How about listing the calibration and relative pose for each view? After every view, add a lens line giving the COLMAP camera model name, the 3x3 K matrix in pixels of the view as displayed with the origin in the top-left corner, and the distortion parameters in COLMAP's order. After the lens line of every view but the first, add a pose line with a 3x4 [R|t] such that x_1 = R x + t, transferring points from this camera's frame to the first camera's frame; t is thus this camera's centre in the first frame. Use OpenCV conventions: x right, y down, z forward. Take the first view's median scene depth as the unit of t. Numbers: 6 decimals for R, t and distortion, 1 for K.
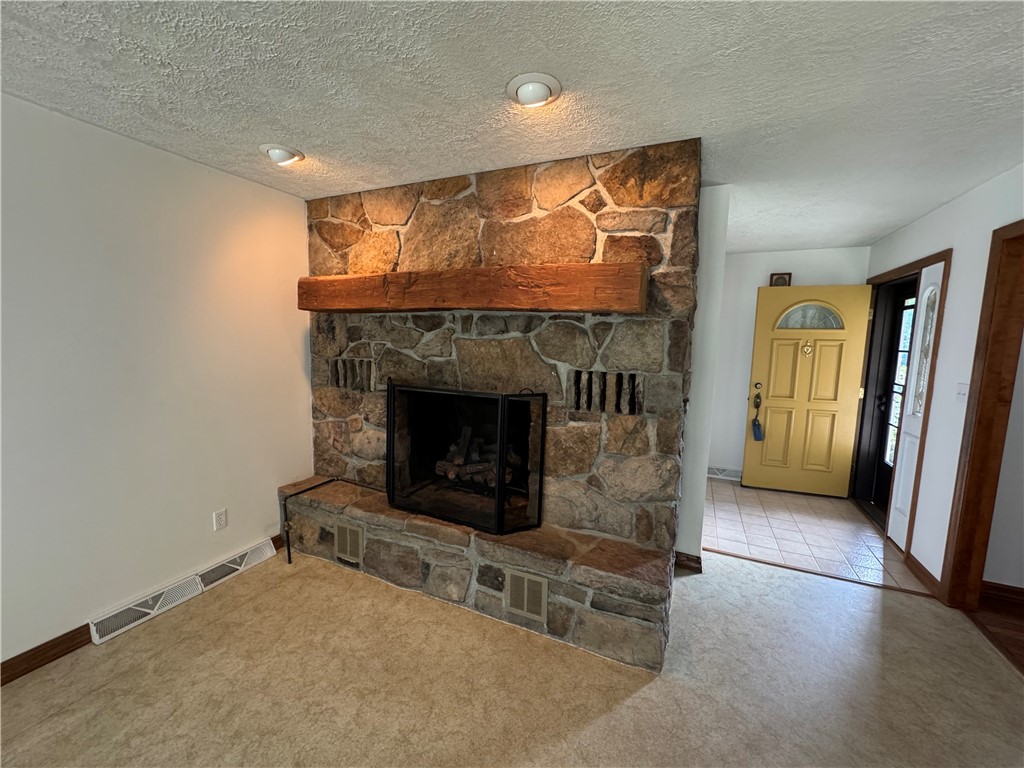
lens RADIAL K [[410.6, 0, 509.8], [0, 410.6, 386.4], [0, 0, 1]] dist [0.009694, -0.000333]
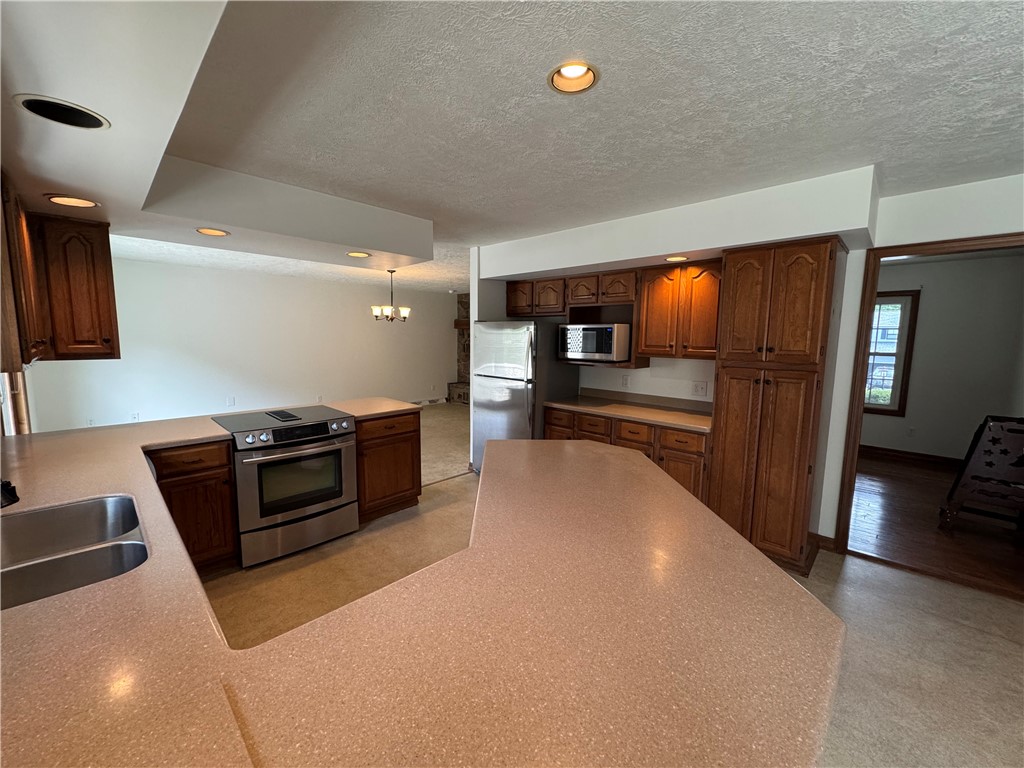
lens RADIAL K [[410.6, 0, 512.2], [0, 410.6, 384.1], [0, 0, 1]] dist [0.009694, -0.000333]
pose [[0.942423, 0.024578, -0.333520, 1.014200], [-0.027008, 0.999632, -0.002652, 0.251134], [0.333332, 0.011507, 0.942739, -1.905647]]
